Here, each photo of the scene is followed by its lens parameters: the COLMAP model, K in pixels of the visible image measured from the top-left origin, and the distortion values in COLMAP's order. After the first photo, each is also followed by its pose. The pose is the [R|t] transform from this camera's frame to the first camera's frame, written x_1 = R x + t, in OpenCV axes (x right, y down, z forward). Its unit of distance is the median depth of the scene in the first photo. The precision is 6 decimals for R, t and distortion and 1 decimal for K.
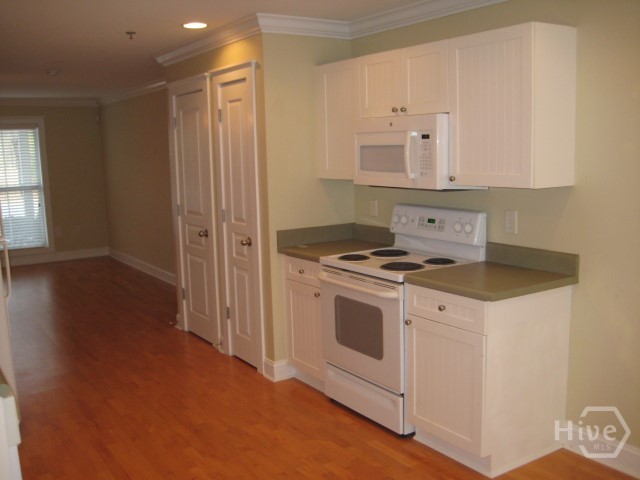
lens RADIAL K [[651.8, 0, 320.0], [0, 651.8, 240.0], [0, 0, 1]] dist [-0.013227, -0.002494]
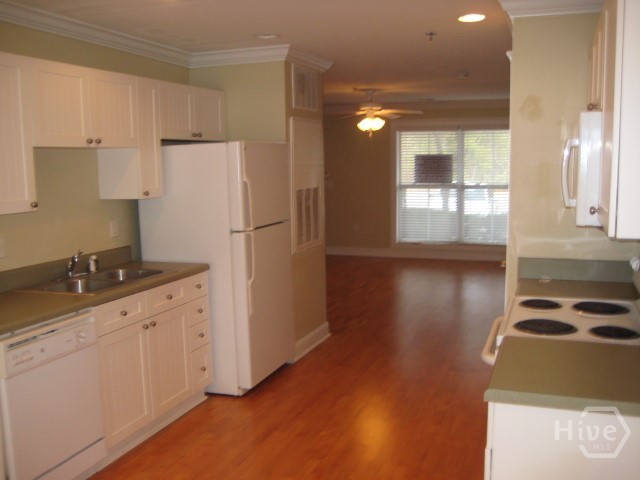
lens RADIAL K [[667.1, 0, 319.9], [0, 667.1, 260.5], [0, 0, 1]] dist [0.007877, 0.008950]
pose [[0.605582, 0.128780, -0.785294, 0.537934], [-0.094825, 0.991466, 0.089466, -0.074863], [0.790113, 0.020287, 0.612625, 0.344725]]
